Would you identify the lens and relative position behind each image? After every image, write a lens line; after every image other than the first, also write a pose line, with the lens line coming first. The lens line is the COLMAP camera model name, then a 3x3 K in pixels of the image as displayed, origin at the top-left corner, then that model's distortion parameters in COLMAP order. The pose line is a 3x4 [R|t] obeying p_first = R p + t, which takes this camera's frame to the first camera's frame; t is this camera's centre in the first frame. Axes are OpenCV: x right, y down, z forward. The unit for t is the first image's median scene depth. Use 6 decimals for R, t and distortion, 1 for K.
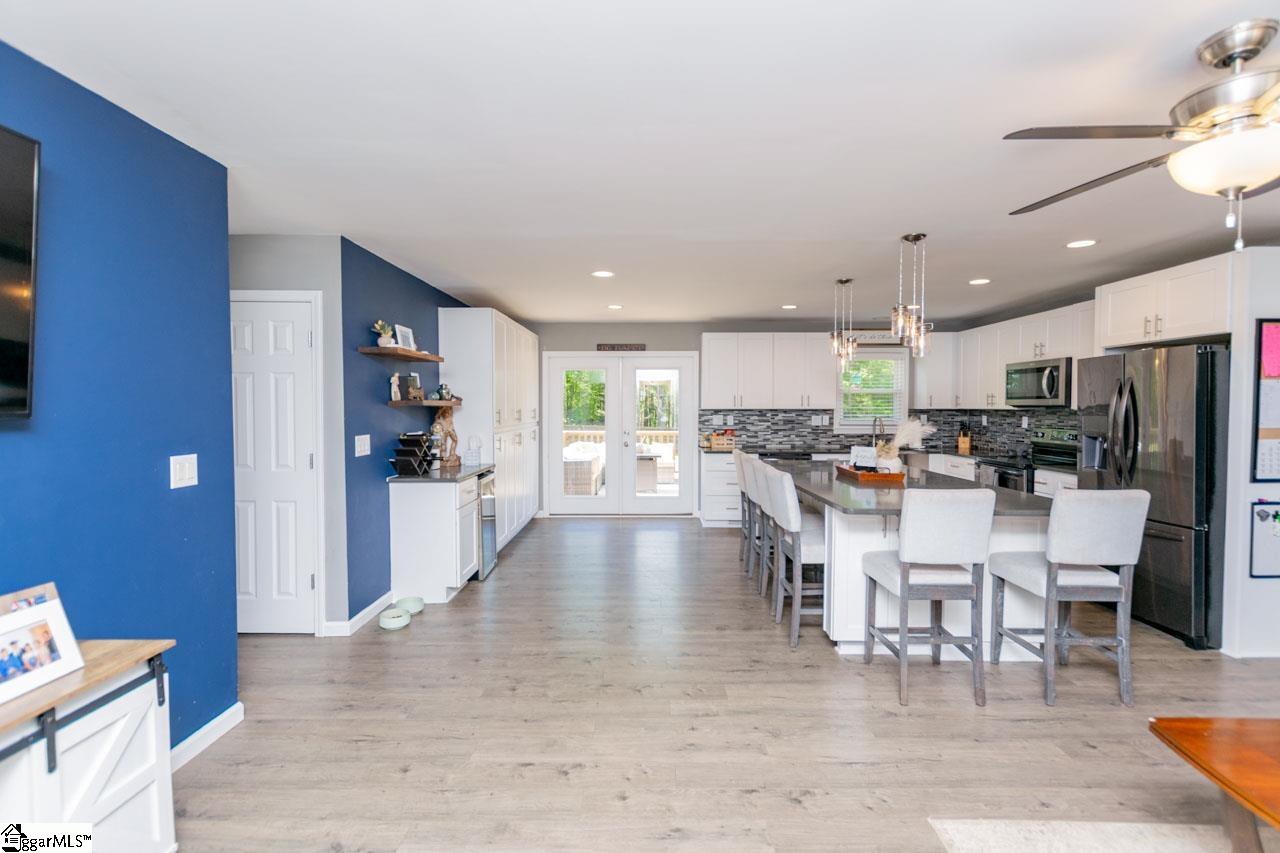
lens RADIAL K [[558.1, 0, 644.8], [0, 558.1, 423.2], [0, 0, 1]] dist [0.001612, -0.000421]
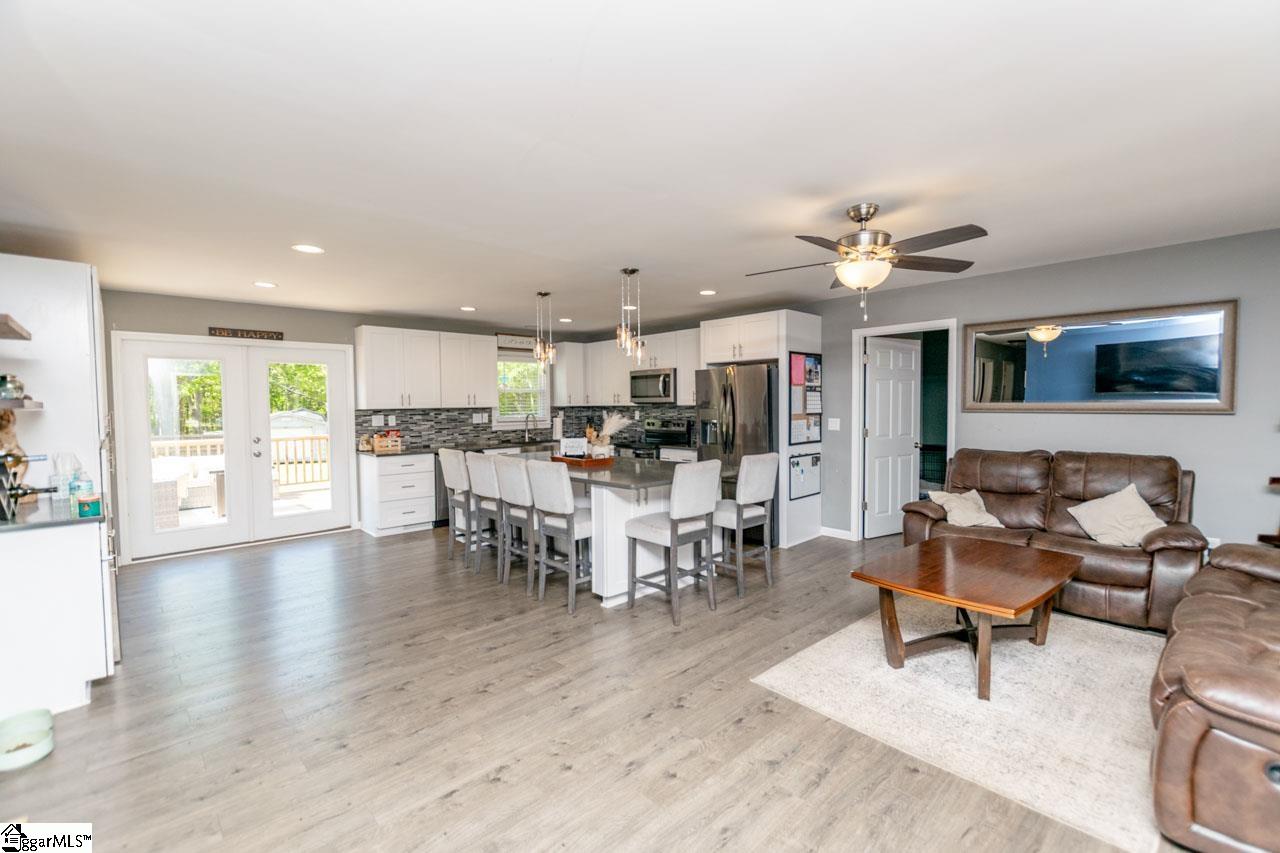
lens RADIAL K [[549.5, 0, 645.1], [0, 549.5, 425.7], [0, 0, 1]] dist [-0.001070, -0.000459]
pose [[0.718399, -0.035729, 0.694713, -0.258711], [0.031454, 0.999327, 0.018869, -0.001197], [-0.694920, 0.008296, 0.719039, 0.052960]]
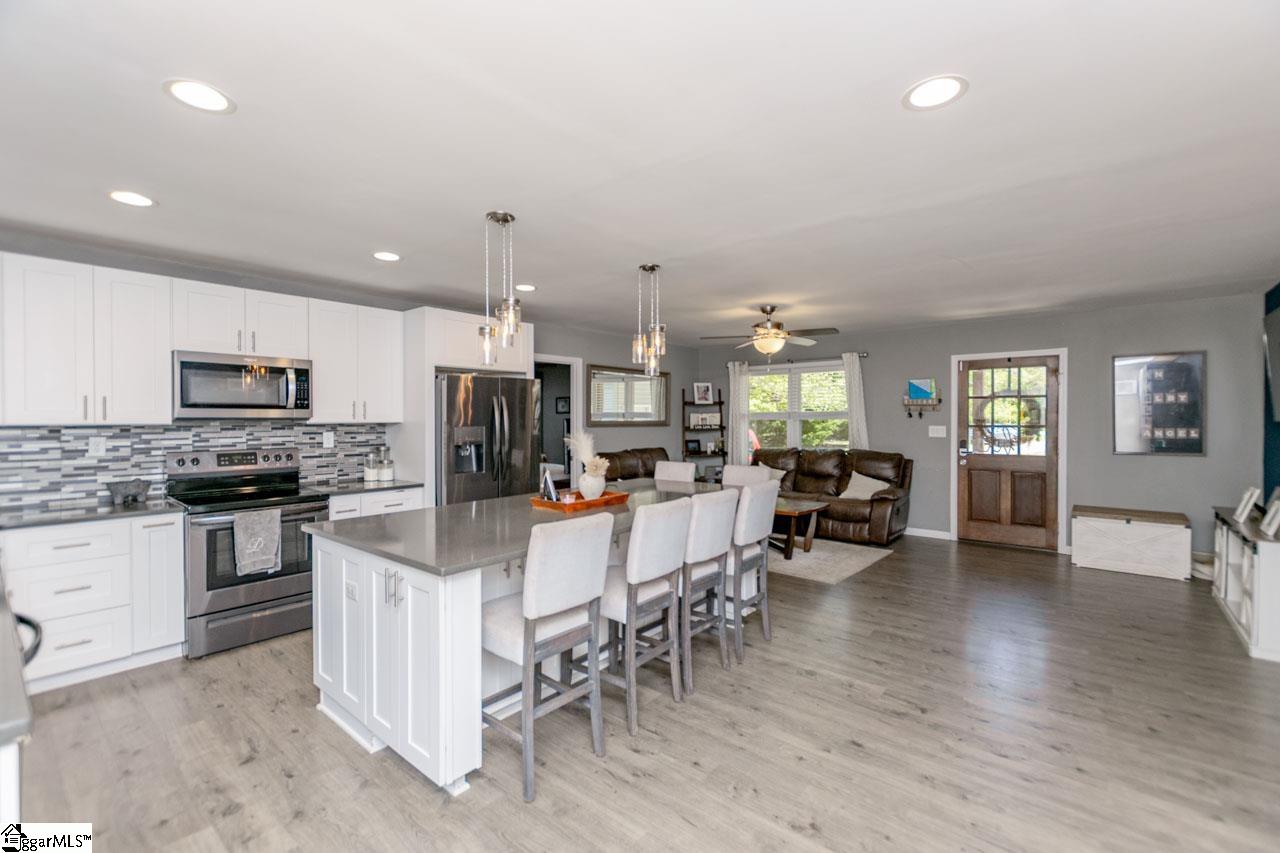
lens RADIAL K [[548.4, 0, 643.5], [0, 548.4, 423.8], [0, 0, 1]] dist [0.001258, 0.000225]
pose [[-0.770927, -0.004248, 0.636910, -0.146428], [0.022431, 0.999176, 0.033816, -0.038724], [-0.636529, 0.040356, -0.770197, 1.283505]]
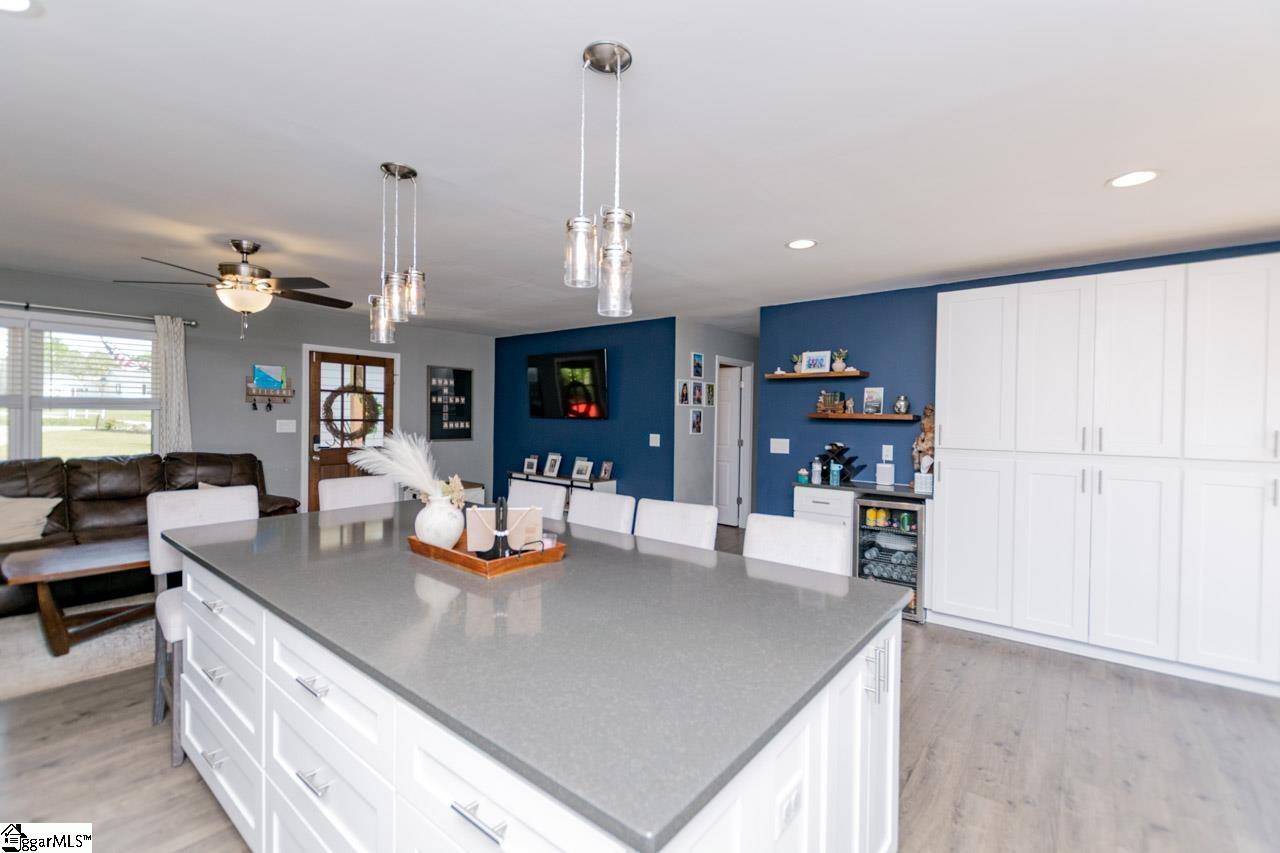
lens RADIAL K [[551.3, 0, 646.8], [0, 551.3, 421.6], [0, 0, 1]] dist [0.002143, -0.000477]
pose [[-0.620427, -0.003059, -0.784258, 0.568664], [-0.040365, 0.998792, 0.028037, -0.034061], [0.783224, 0.049051, -0.619801, 1.158858]]
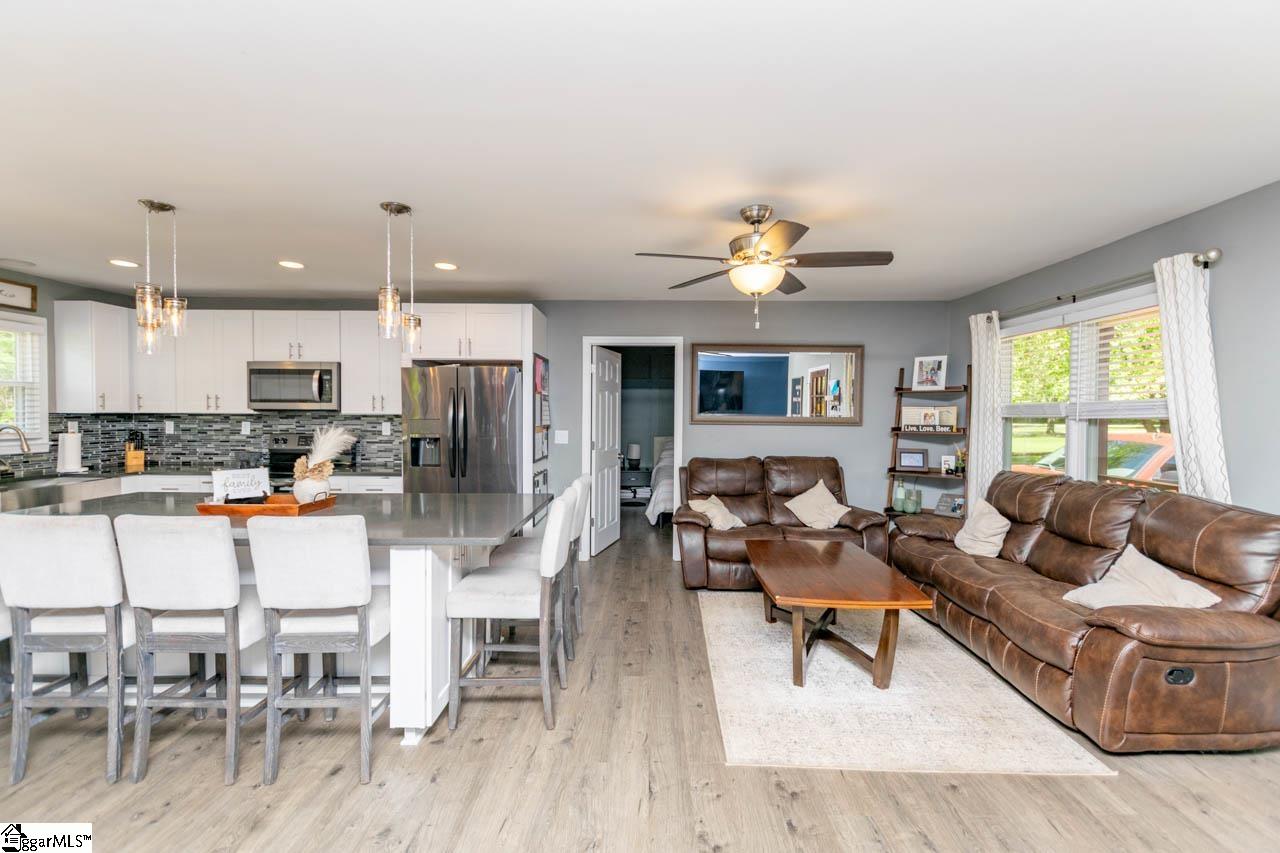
lens RADIAL K [[558.1, 0, 644.8], [0, 558.1, 423.2], [0, 0, 1]] dist [0.001612, -0.000421]
pose [[-0.002643, -0.018561, 0.999824, -0.246178], [0.024939, 0.999516, 0.018621, -0.012301], [-0.999685, 0.024983, -0.002179, 0.439520]]
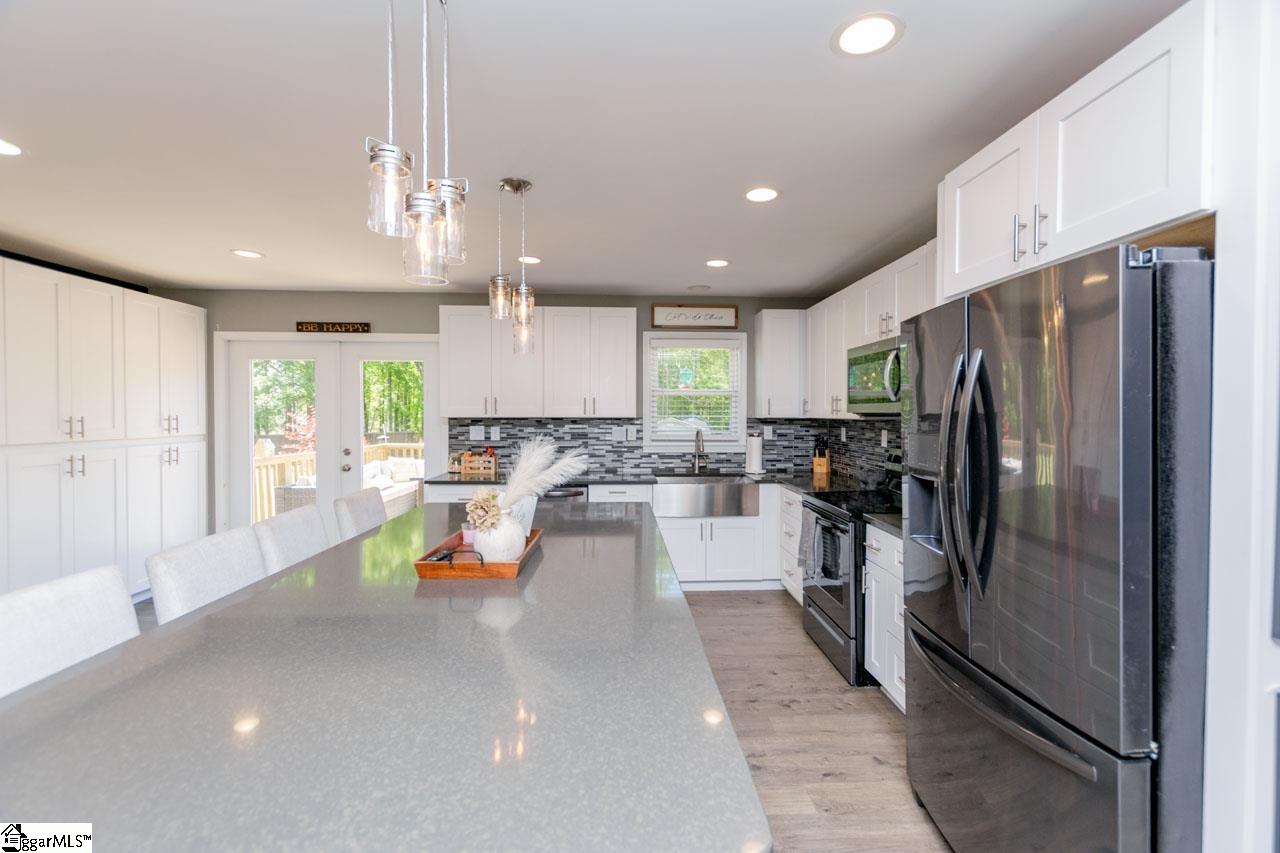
lens RADIAL K [[549.5, 0, 645.1], [0, 549.5, 425.7], [0, 0, 1]] dist [-0.001070, -0.000459]
pose [[0.998181, 0.001855, 0.060267, 0.420496], [-0.001358, 0.999965, -0.008280, -0.013492], [-0.060280, 0.008183, 0.998148, 0.426411]]
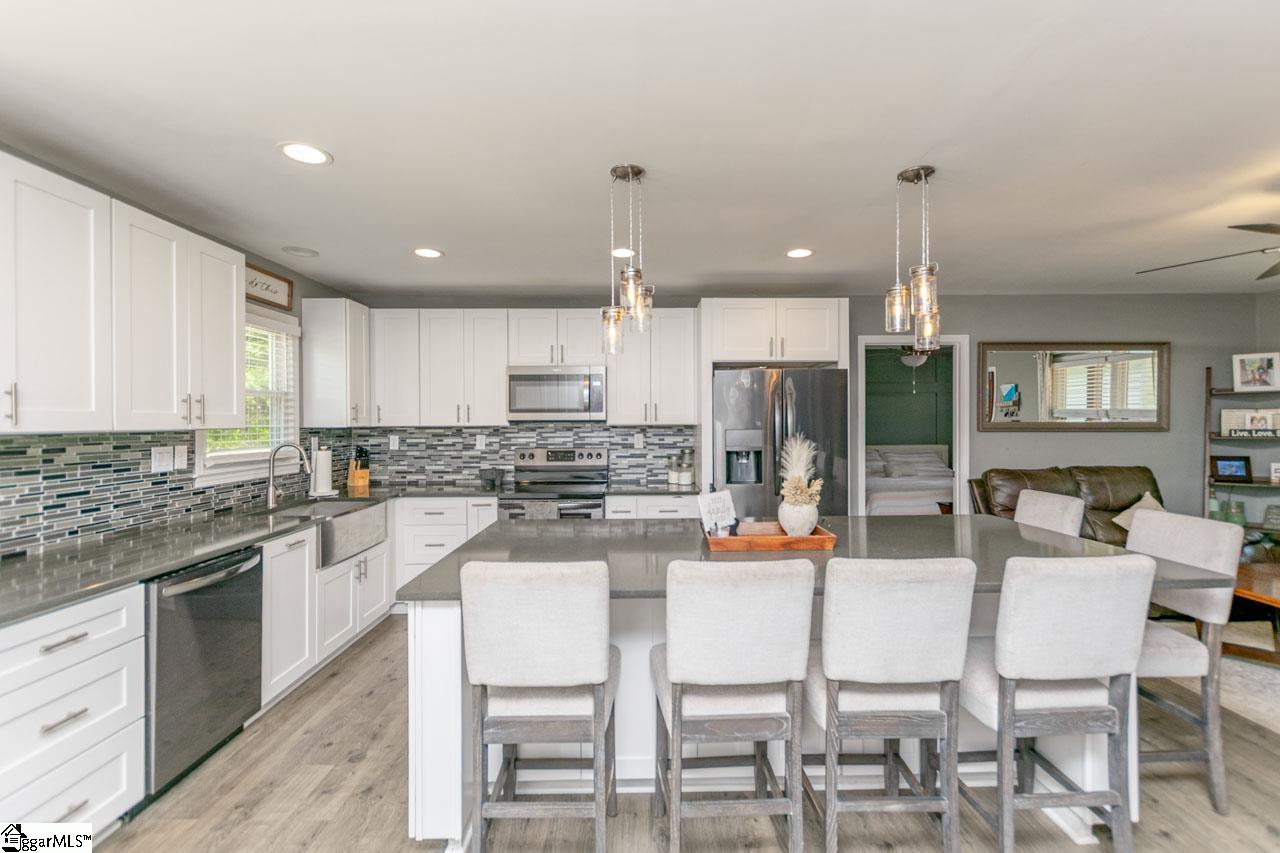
lens RADIAL K [[567.5, 0, 646.3], [0, 567.5, 423.6], [0, 0, 1]] dist [0.003129, -0.000065]
pose [[-0.024420, -0.003027, 0.999697, -0.147866], [0.036927, 0.999310, 0.003928, -0.027184], [-0.999020, 0.037012, -0.024291, 0.935426]]
